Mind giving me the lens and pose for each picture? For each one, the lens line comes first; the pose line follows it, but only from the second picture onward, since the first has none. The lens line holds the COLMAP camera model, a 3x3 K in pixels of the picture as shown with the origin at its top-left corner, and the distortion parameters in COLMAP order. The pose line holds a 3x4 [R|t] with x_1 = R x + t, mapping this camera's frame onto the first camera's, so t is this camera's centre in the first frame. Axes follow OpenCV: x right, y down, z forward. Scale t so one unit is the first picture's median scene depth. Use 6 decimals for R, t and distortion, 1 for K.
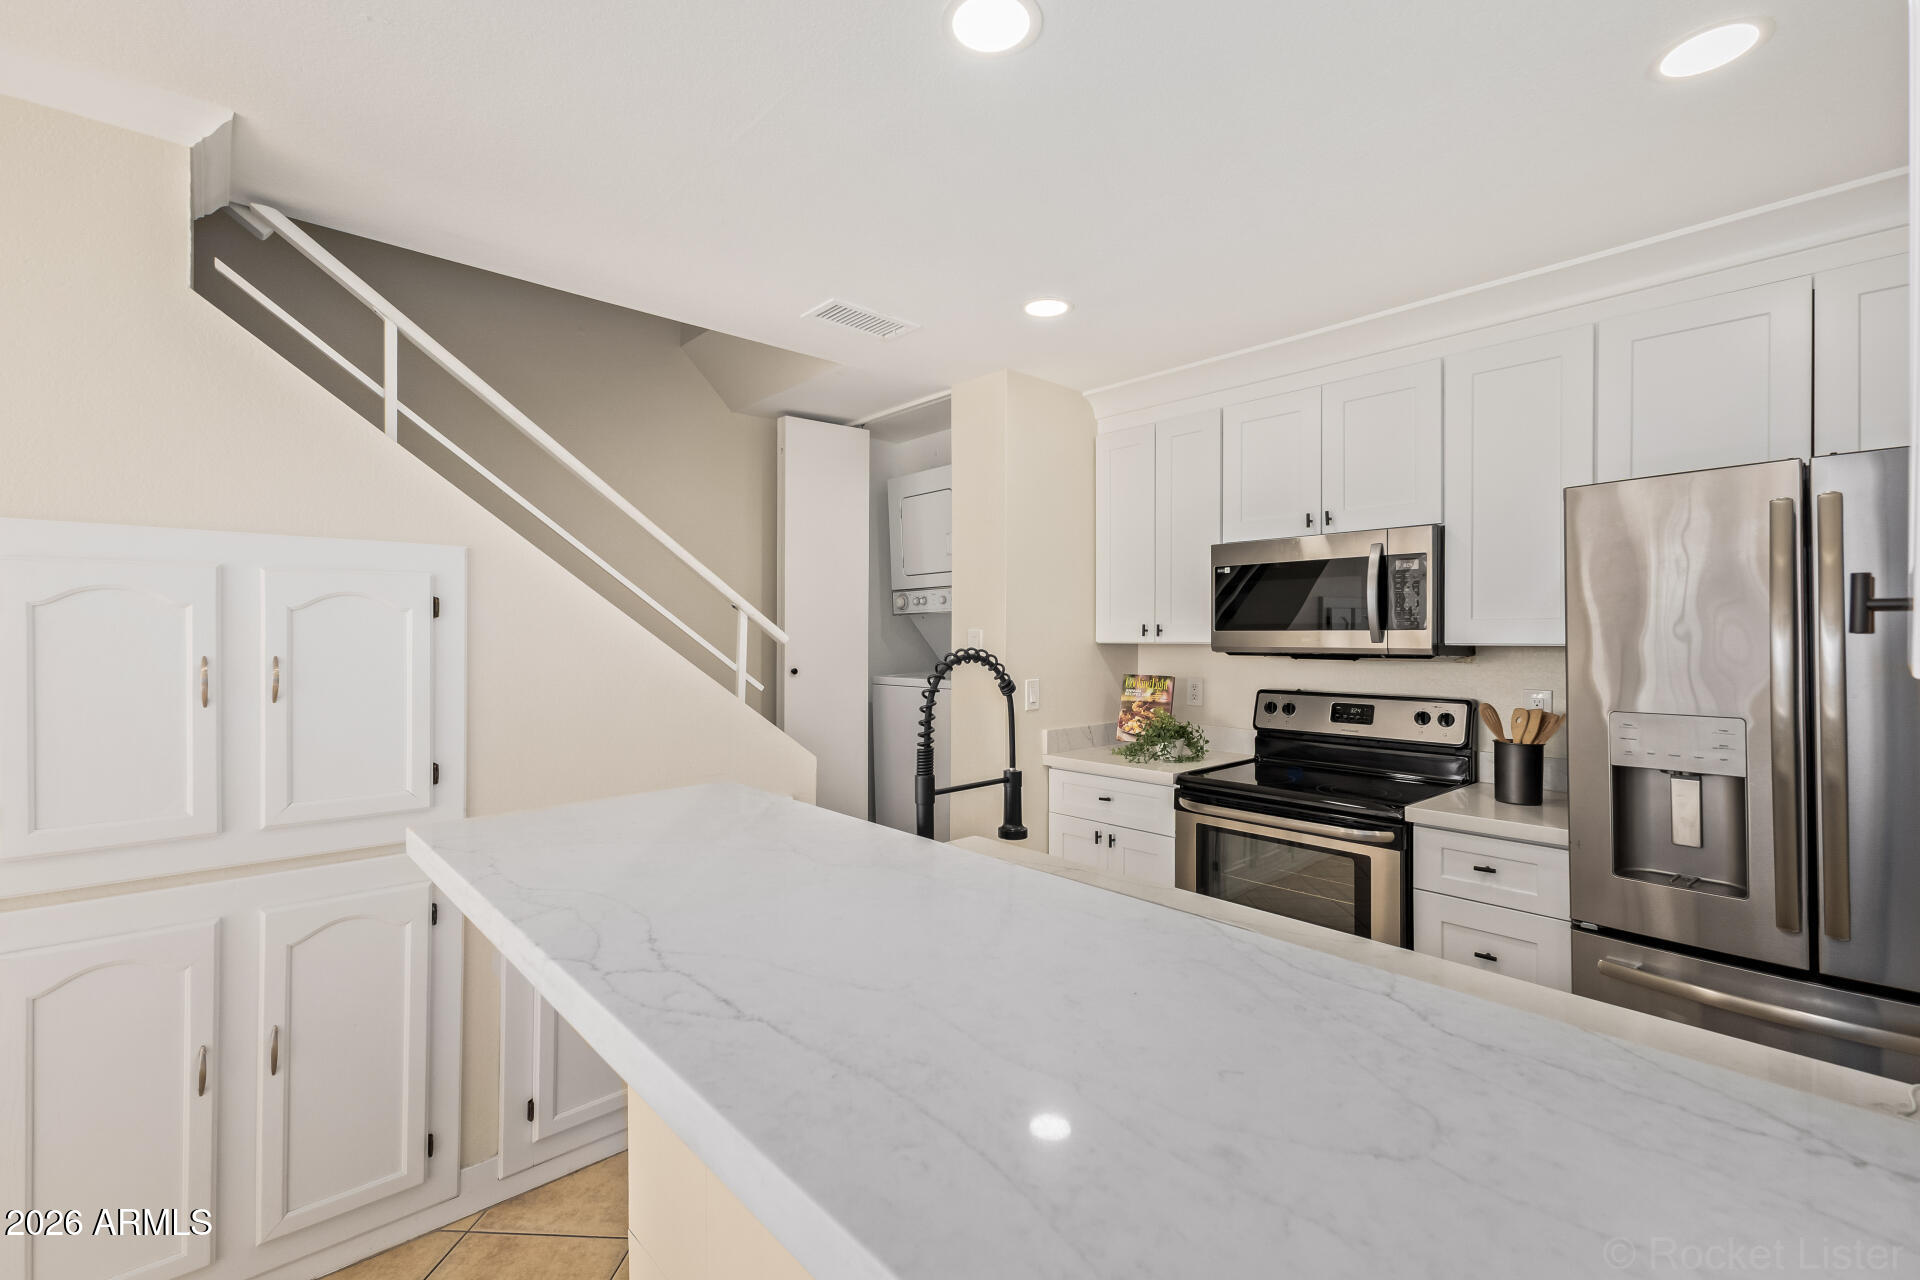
lens RADIAL K [[836.5, 0, 950.6], [0, 836.5, 631.8], [0, 0, 1]] dist [0.004517, 0.000346]
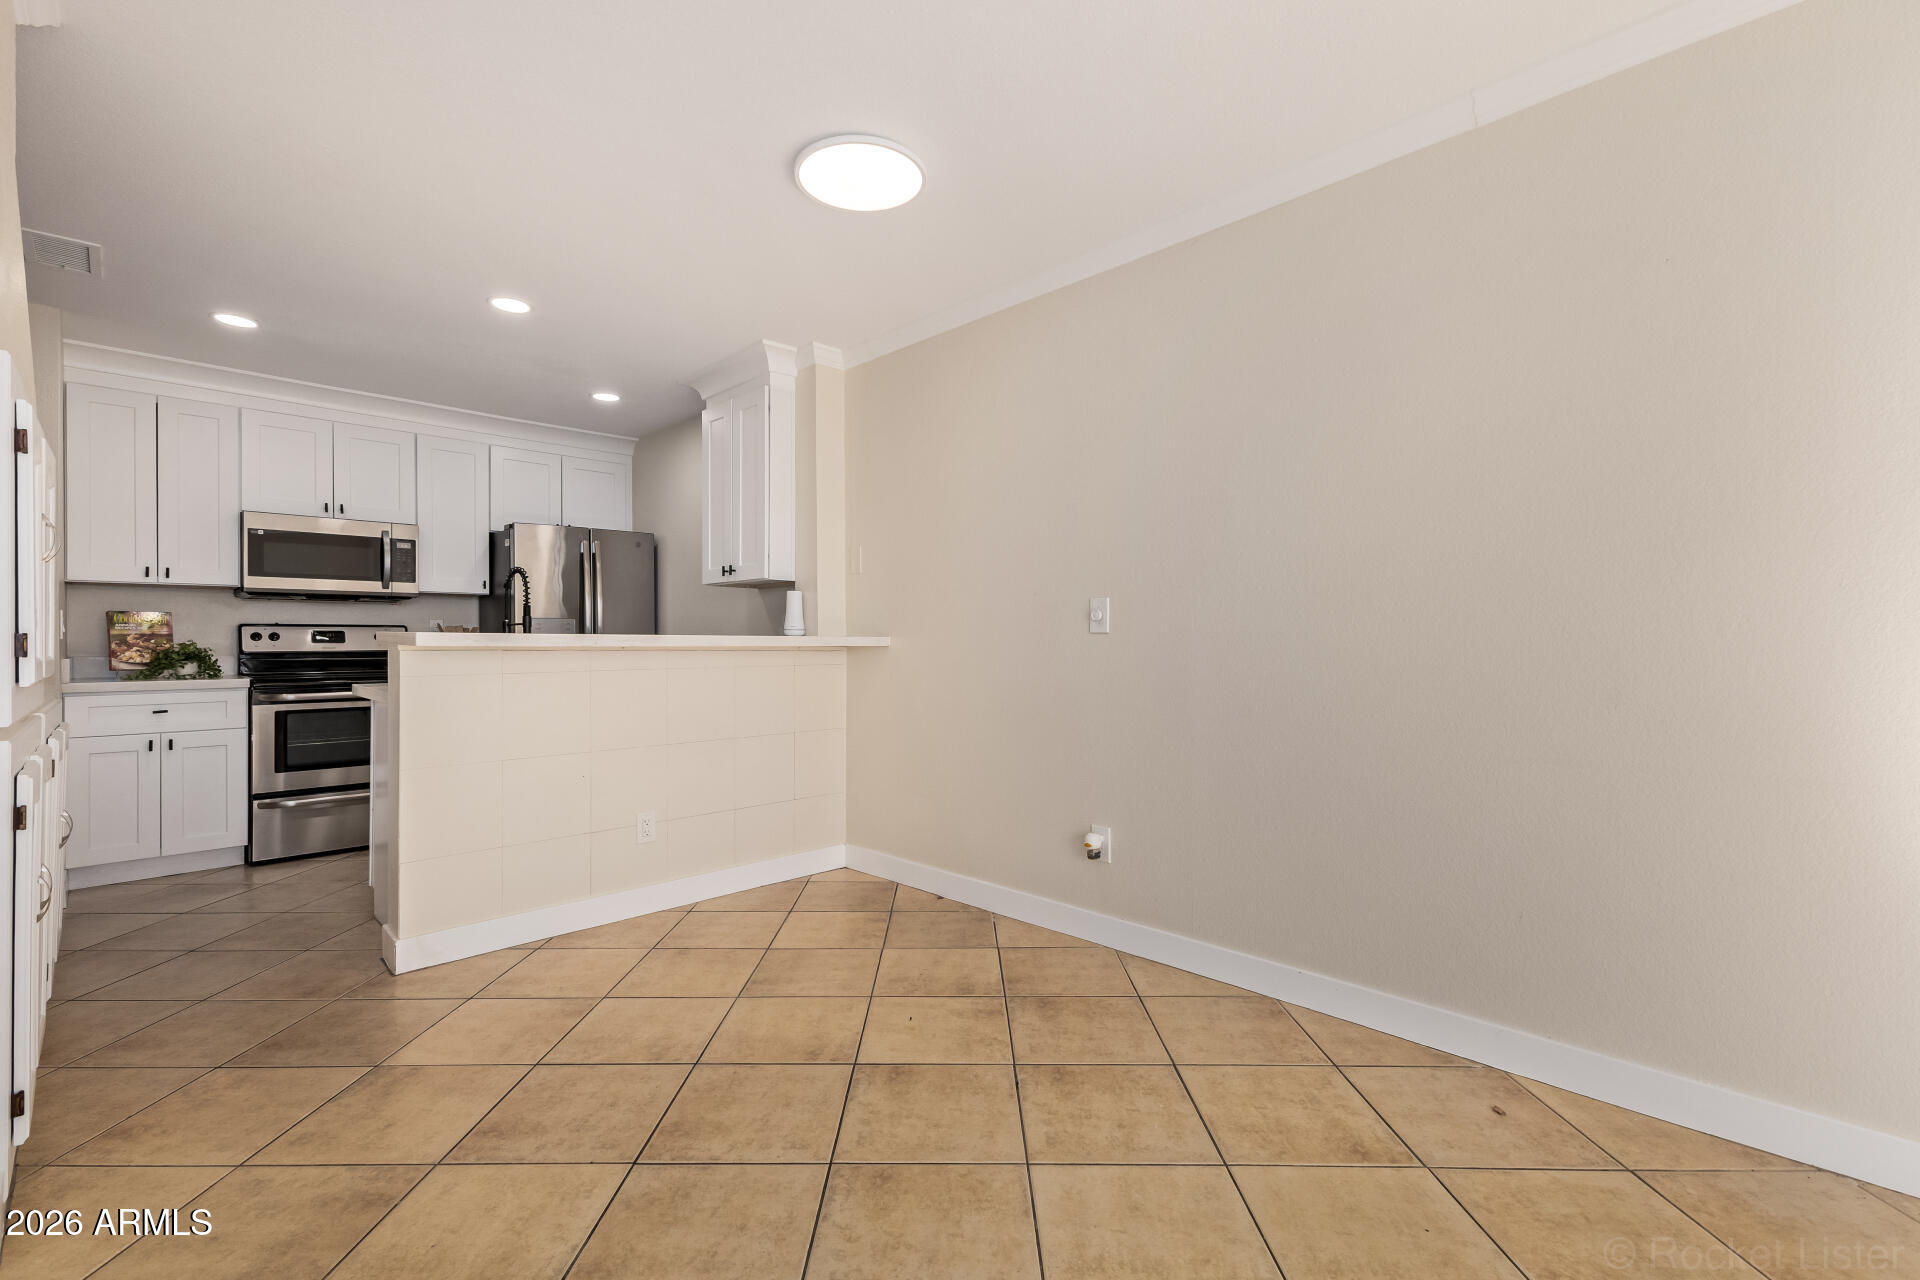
lens RADIAL K [[834.9, 0, 960.0], [0, 834.9, 640.0], [0, 0, 1]] dist [0.000278, 0.000153]
pose [[-0.055866, 0.001042, 0.998438, -1.087892], [-0.000564, 0.999999, -0.001075, 0.102724], [-0.998438, -0.000624, -0.055865, -0.062362]]
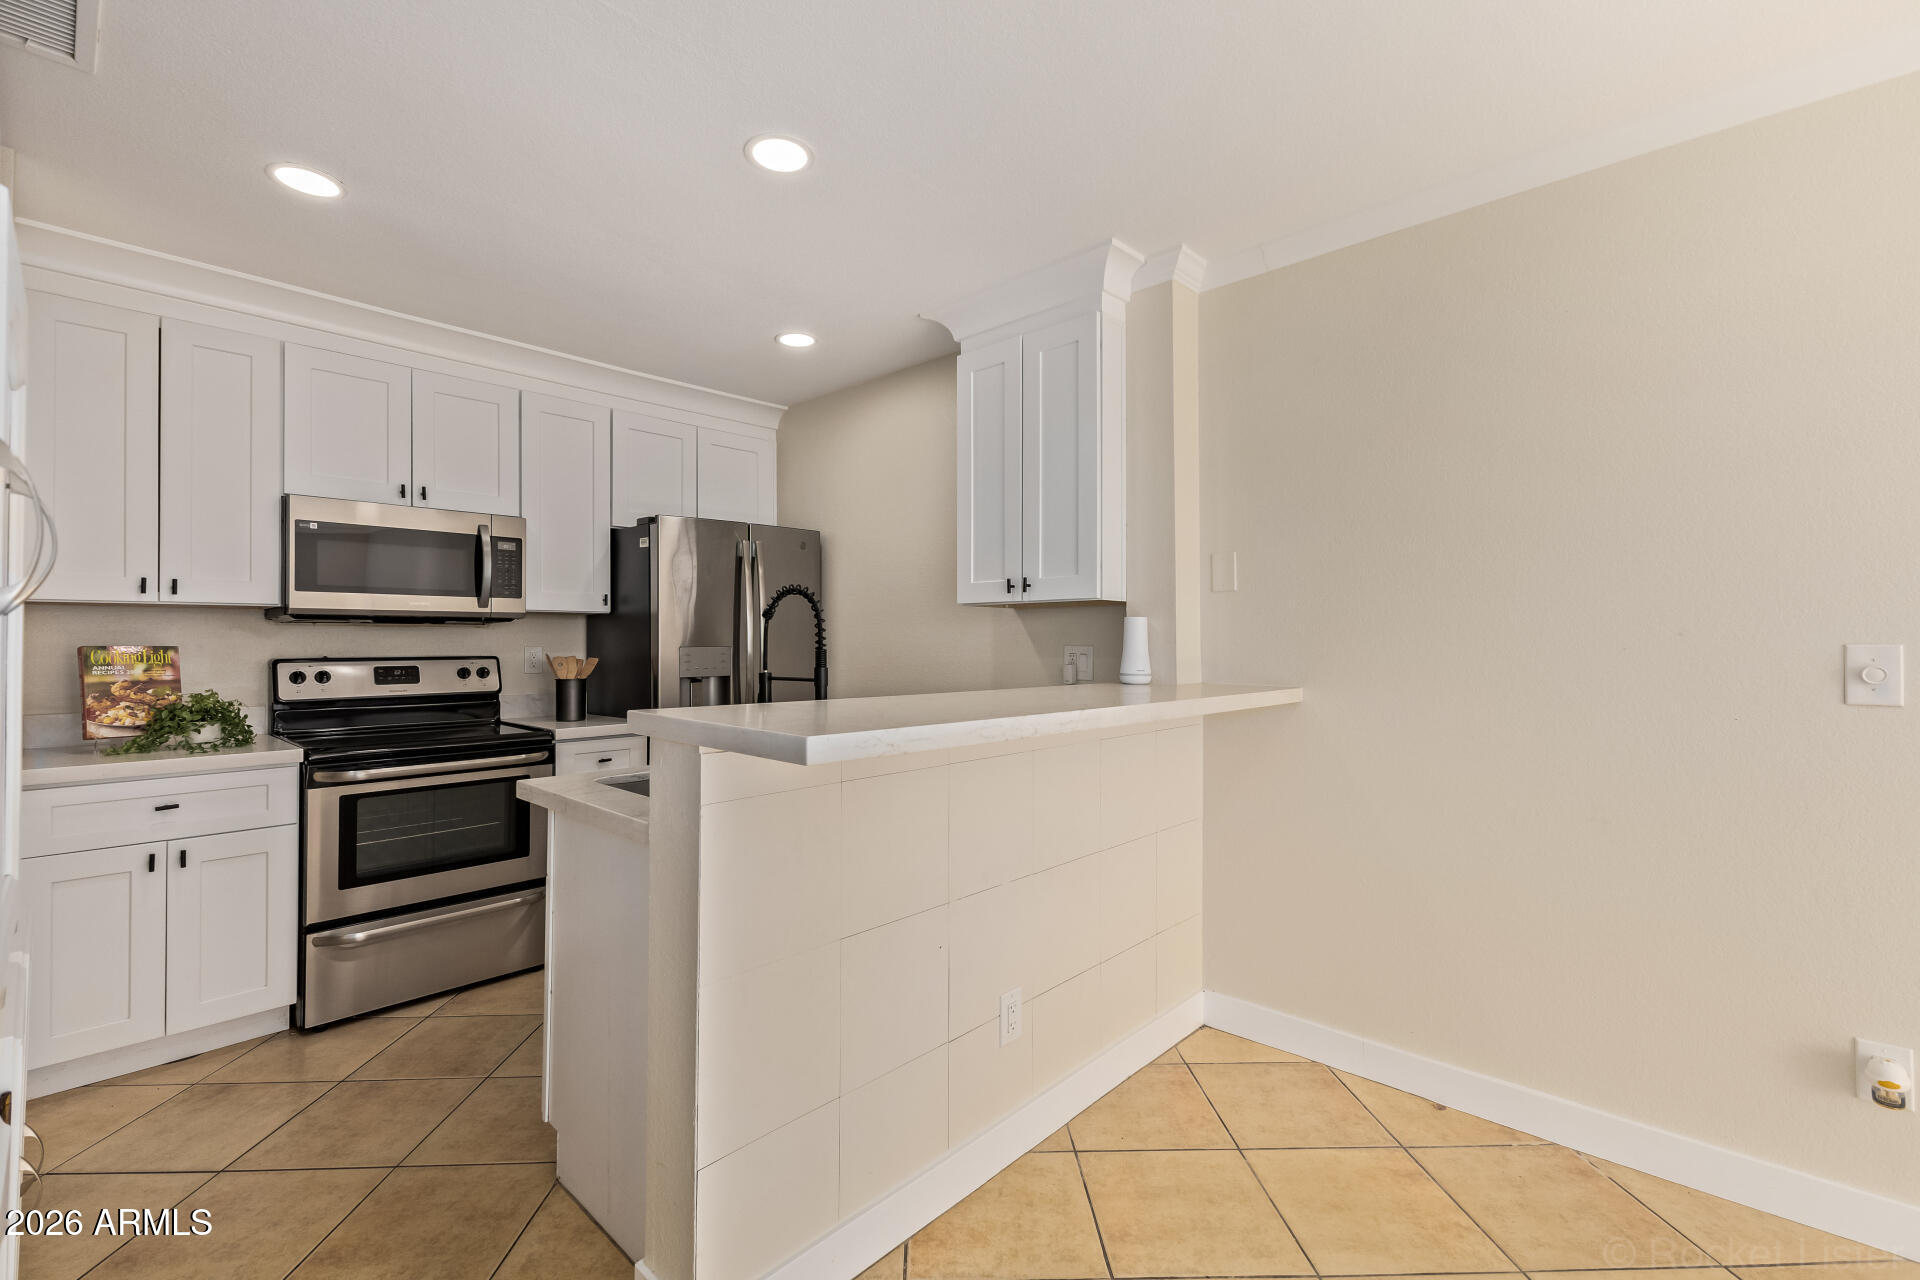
lens RADIAL K [[836.5, 0, 950.6], [0, 836.5, 631.8], [0, 0, 1]] dist [0.004517, 0.000346]
pose [[-0.085931, 0.010908, 0.996241, -0.643671], [-0.001441, 0.999938, -0.011073, 0.052080], [-0.996300, -0.002387, -0.085910, 0.379721]]
